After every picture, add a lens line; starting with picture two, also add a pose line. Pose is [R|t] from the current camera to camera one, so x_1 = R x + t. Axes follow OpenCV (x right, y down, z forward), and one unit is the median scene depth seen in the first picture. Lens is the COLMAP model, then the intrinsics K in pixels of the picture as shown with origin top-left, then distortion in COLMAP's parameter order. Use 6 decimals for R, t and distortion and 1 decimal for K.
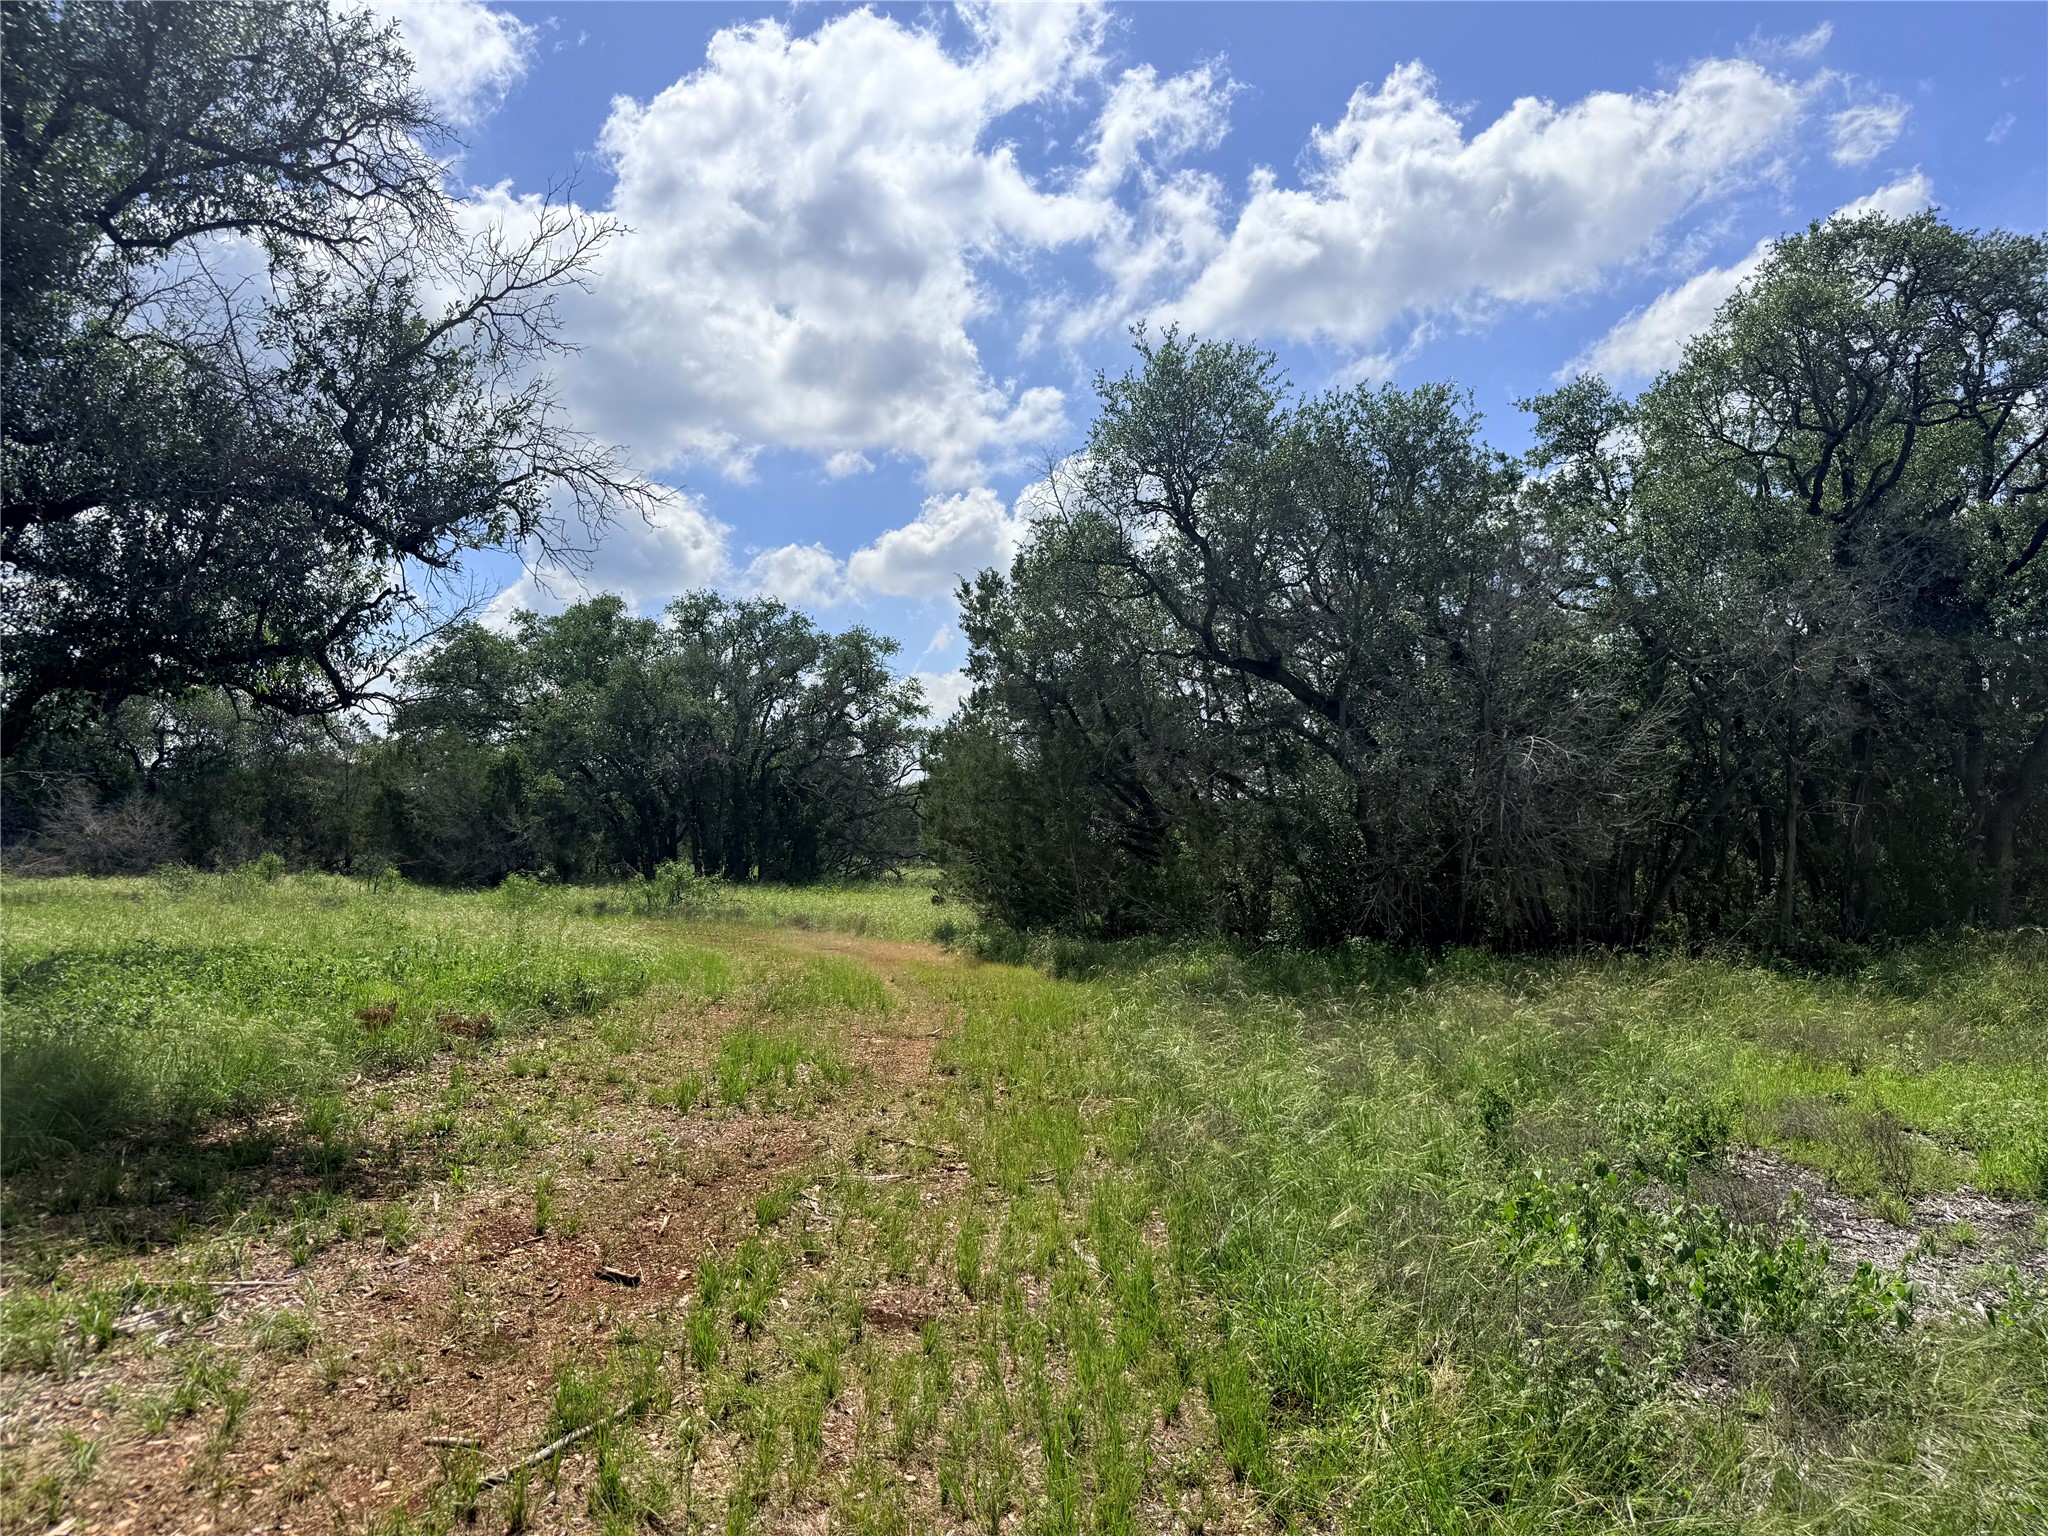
lens RADIAL K [[1433.4, 0, 1023.6], [0, 1433.4, 771.7], [0, 0, 1]] dist [0.000494, 0.000116]
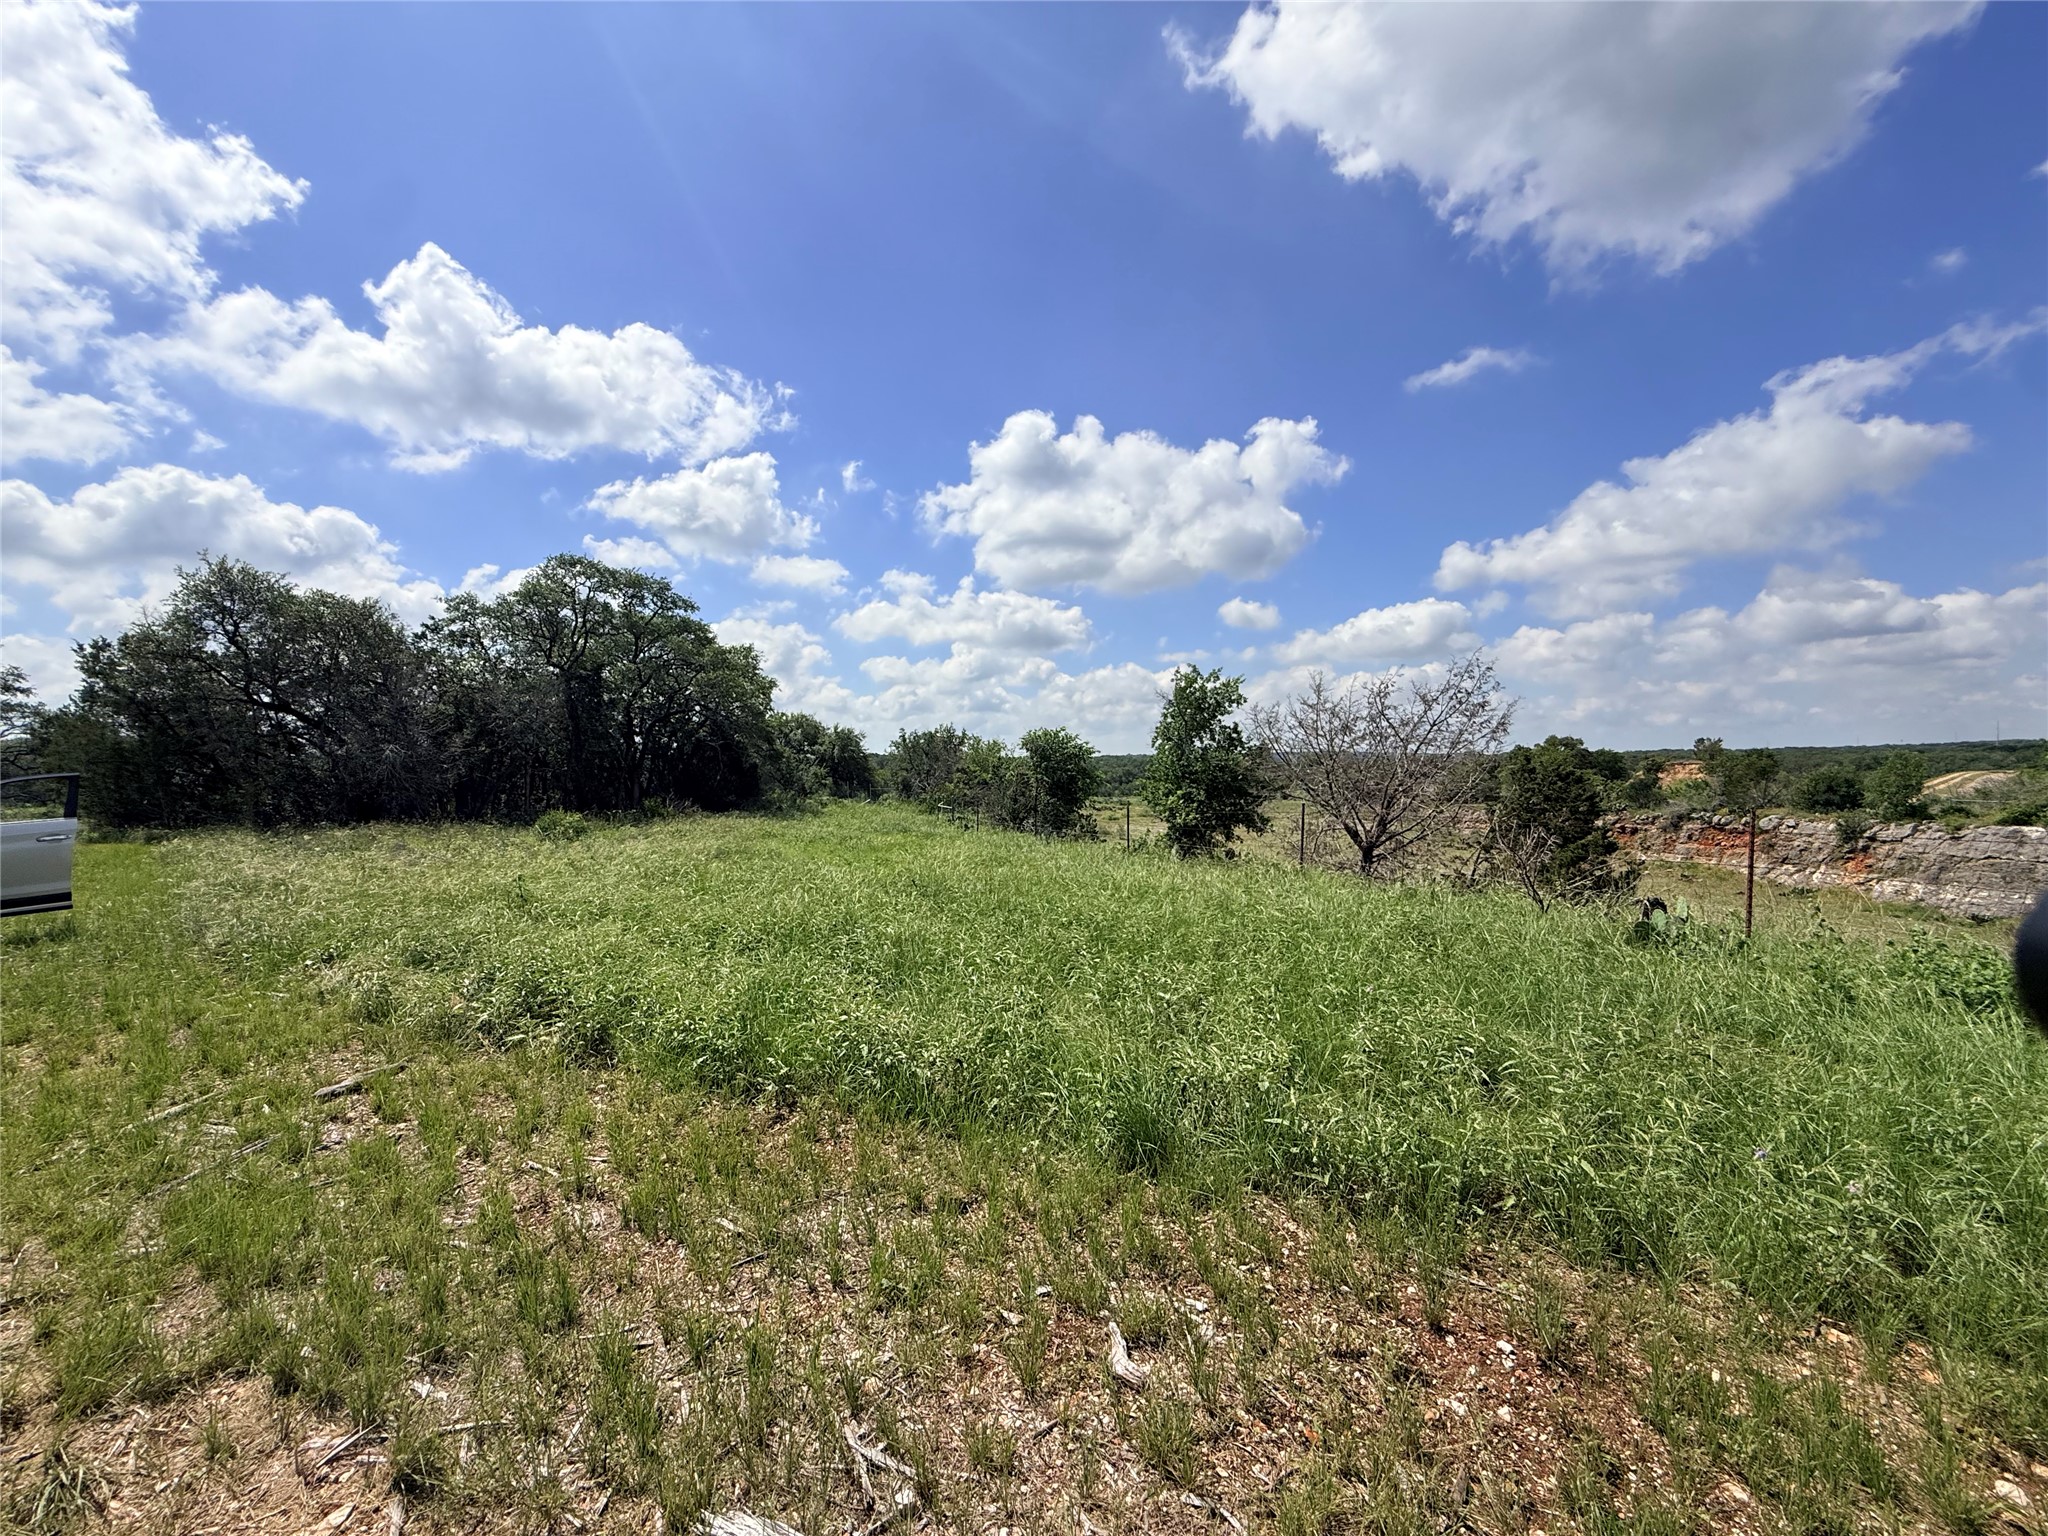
lens RADIAL K [[821.8, 0, 1024.6], [0, 821.8, 762.3], [0, 0, 1]] dist [0.002173, 0.000284]
pose [[0.680778, 0.009224, 0.732432, 0.010675], [-0.028271, 0.999507, 0.013690, -0.028988], [-0.731944, -0.030027, 0.680703, -0.613878]]
